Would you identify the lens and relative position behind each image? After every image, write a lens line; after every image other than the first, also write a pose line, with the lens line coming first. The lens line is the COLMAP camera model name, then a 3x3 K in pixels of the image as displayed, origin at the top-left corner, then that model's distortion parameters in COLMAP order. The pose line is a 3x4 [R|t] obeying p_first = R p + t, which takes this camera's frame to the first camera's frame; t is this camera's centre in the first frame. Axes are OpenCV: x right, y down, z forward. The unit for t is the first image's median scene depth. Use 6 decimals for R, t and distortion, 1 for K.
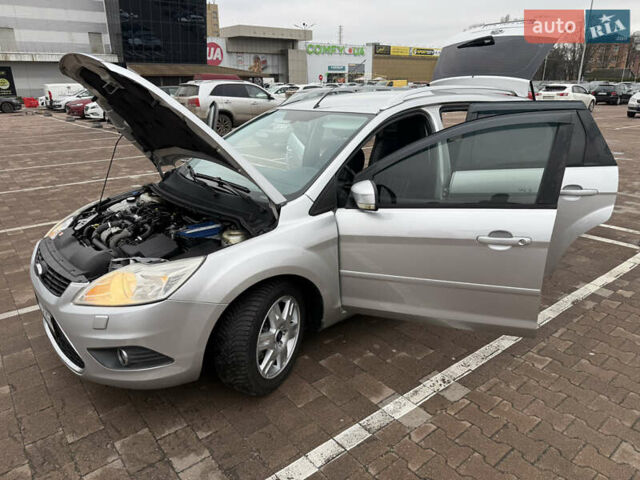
lens RADIAL K [[468.9, 0, 320.0], [0, 468.9, 240.0], [0, 0, 1]] dist [0.011387, -0.023804]
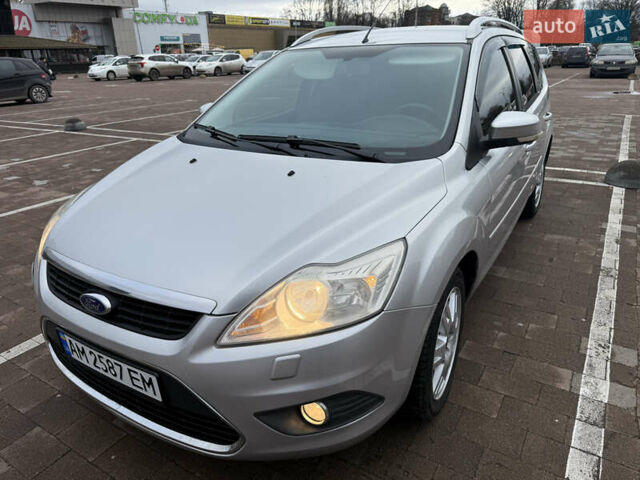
lens RADIAL K [[468.9, 0, 320.0], [0, 468.9, 240.0], [0, 0, 1]] dist [0.011387, -0.023804]
pose [[0.945025, -0.134687, 0.297973, -0.433569], [0.118901, 0.990395, 0.070573, -0.021138], [-0.304616, -0.031264, 0.951962, 0.301351]]
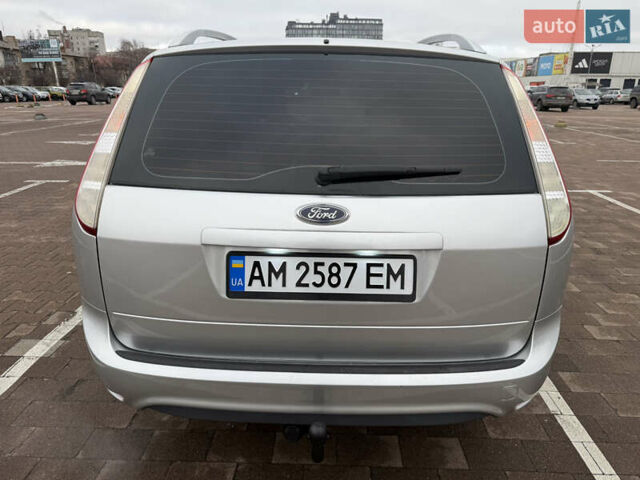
lens RADIAL K [[468.9, 0, 320.0], [0, 468.9, 240.0], [0, 0, 1]] dist [0.011387, -0.023804]
pose [[-0.658919, 0.220933, -0.719037, 0.994119], [-0.250761, 0.836699, 0.486881, -0.567767], [0.709186, 0.501122, -0.495915, 1.998630]]
